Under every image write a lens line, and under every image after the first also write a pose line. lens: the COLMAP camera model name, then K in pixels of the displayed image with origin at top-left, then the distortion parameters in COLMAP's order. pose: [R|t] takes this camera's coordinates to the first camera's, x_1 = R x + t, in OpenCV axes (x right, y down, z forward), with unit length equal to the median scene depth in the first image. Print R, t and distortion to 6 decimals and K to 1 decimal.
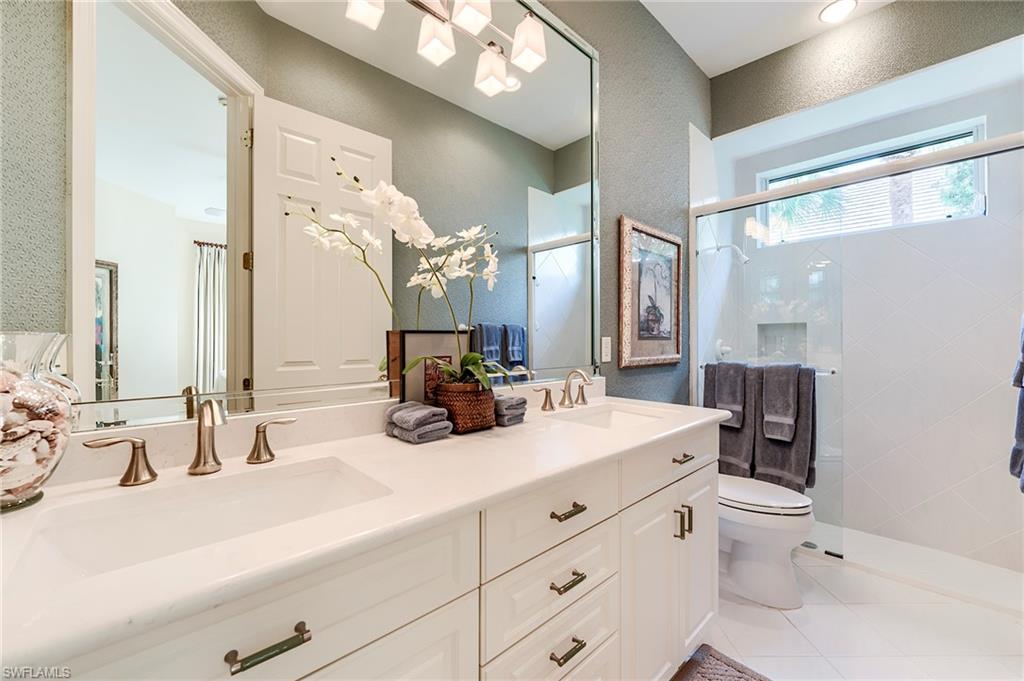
lens RADIAL K [[410.8, 0, 514.5], [0, 410.8, 340.9], [0, 0, 1]] dist [0.000282, -0.006619]
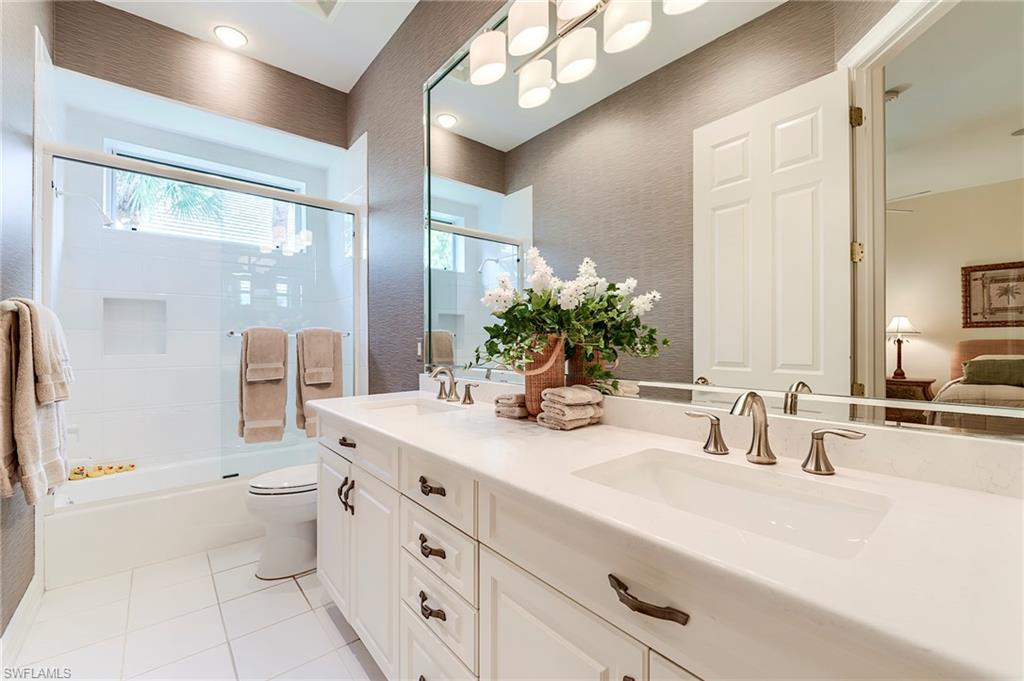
lens RADIAL K [[410.8, 0, 514.5], [0, 410.8, 340.9], [0, 0, 1]] dist [0.000282, -0.006619]
pose [[-0.043496, -0.002577, -0.999050, 0.714455], [-0.007287, 0.999971, -0.002262, 0.001475], [0.999027, 0.007181, -0.043514, 0.719819]]
